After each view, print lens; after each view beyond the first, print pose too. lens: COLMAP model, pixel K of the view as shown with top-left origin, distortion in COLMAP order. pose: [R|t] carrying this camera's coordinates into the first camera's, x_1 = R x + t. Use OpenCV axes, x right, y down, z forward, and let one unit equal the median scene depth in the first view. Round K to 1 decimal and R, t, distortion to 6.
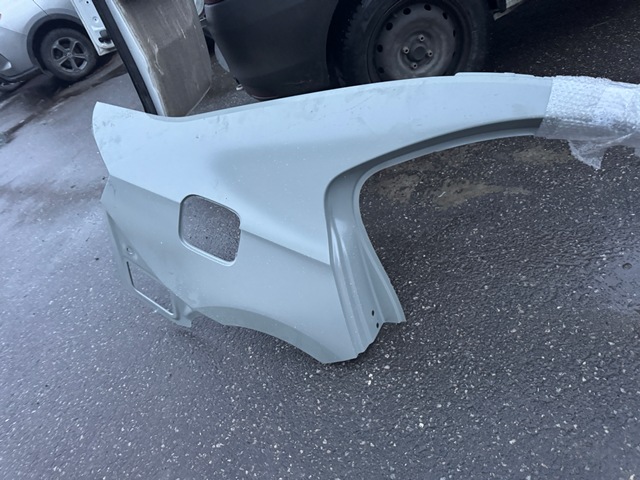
lens RADIAL K [[460.4, 0, 319.0], [0, 460.4, 241.8], [0, 0, 1]] dist [0.027211, -0.035749]
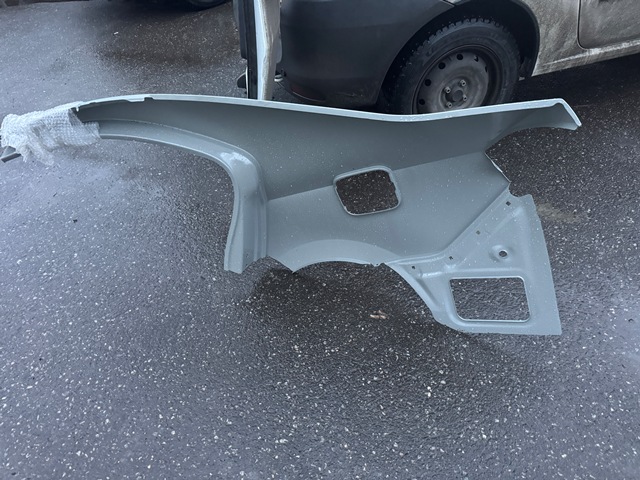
lens RADIAL K [[460.4, 0, 320.6], [0, 460.4, 242.4], [0, 0, 1]] dist [0.027211, -0.035749]
pose [[0.950461, 0.168354, 0.261305, -0.476188], [-0.175116, 0.984544, 0.002639, -0.013669], [-0.256822, -0.048267, 0.965253, 0.003732]]
